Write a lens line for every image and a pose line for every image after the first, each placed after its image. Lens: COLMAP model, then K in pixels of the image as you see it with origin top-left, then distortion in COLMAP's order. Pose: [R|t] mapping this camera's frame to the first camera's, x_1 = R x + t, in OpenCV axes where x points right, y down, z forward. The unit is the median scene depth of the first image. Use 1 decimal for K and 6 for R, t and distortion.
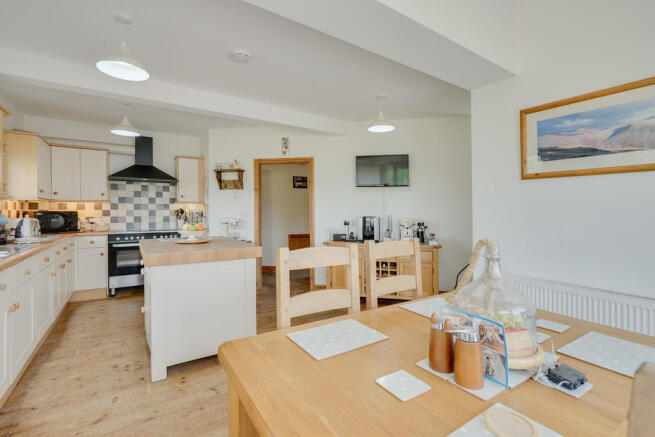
lens RADIAL K [[295.5, 0, 327.5], [0, 295.5, 212.1], [0, 0, 1]] dist [-0.001166, -0.000117]
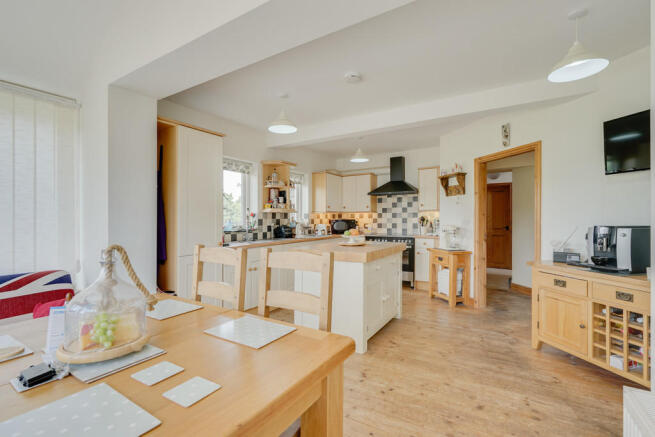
lens RADIAL K [[300.1, 0, 327.6], [0, 300.1, 229.0], [0, 0, 1]] dist [0.000148, 0.000132]
pose [[0.430353, 0.023758, -0.902348, 0.371225], [0.003997, 0.999594, 0.028224, 0.001878], [0.902652, -0.015752, 0.430083, 0.220475]]
